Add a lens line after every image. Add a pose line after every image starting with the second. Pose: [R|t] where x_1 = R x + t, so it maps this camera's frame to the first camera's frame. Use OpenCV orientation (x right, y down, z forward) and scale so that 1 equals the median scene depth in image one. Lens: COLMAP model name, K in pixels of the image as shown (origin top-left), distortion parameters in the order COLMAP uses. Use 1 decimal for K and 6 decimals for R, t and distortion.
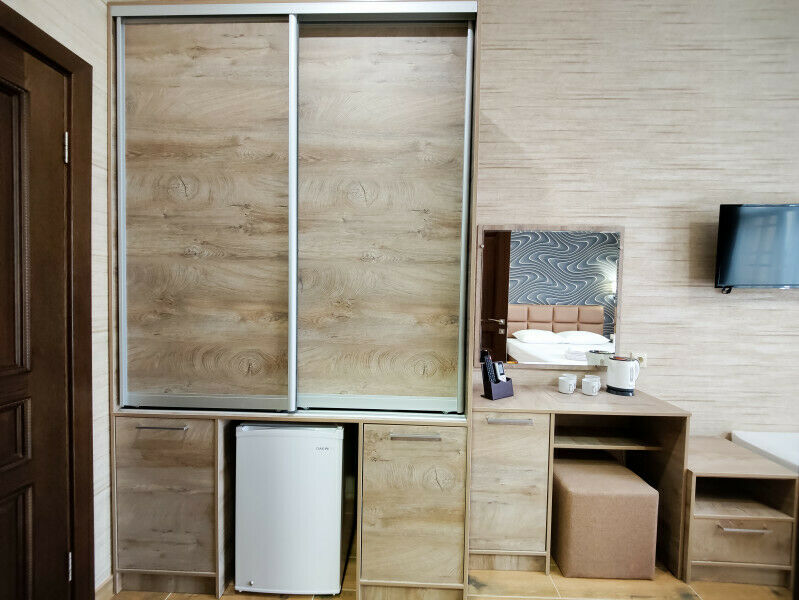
lens RADIAL K [[347.7, 0, 401.1], [0, 347.7, 305.7], [0, 0, 1]] dist [0.012365, -0.007498]
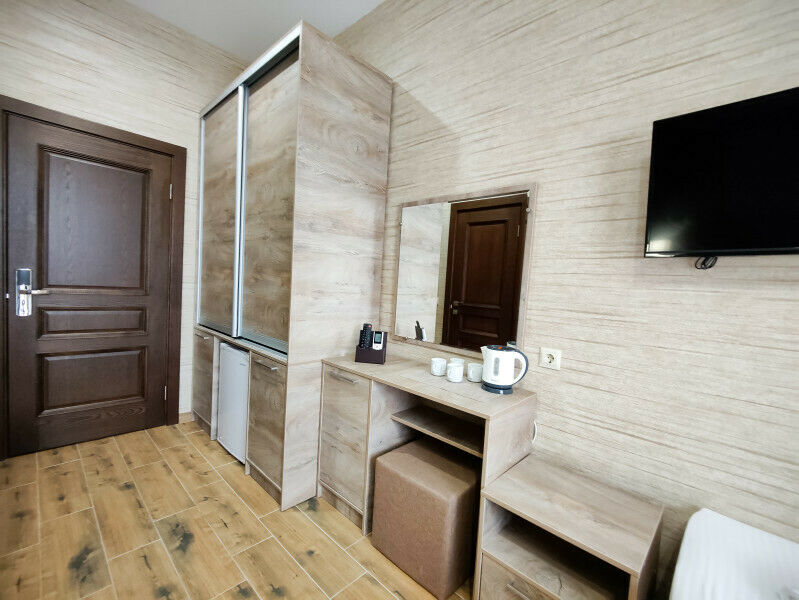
lens RADIAL K [[347.7, 0, 398.0], [0, 347.7, 304.5], [0, 0, 1]] dist [0.012365, -0.007498]
pose [[0.743616, 0.069472, -0.664988, 1.035196], [-0.071705, 0.997137, 0.023988, 0.051428], [0.664751, 0.029845, 0.746468, 0.249897]]
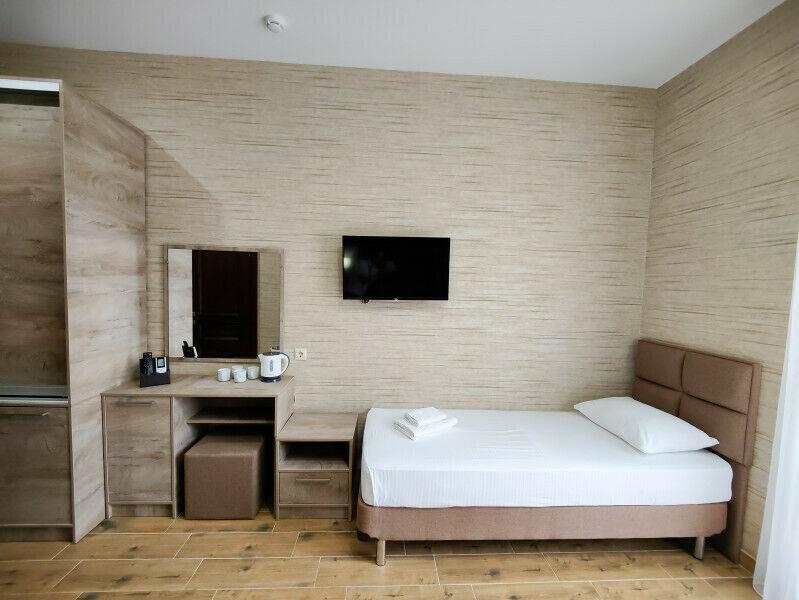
lens RADIAL K [[347.7, 0, 399.2], [0, 347.7, 305.3], [0, 0, 1]] dist [0.012365, -0.007498]
pose [[0.996626, 0.008694, 0.081613, 1.043883], [-0.011214, 0.999473, 0.030472, -0.072613], [-0.081305, -0.031284, 0.996198, -0.320162]]
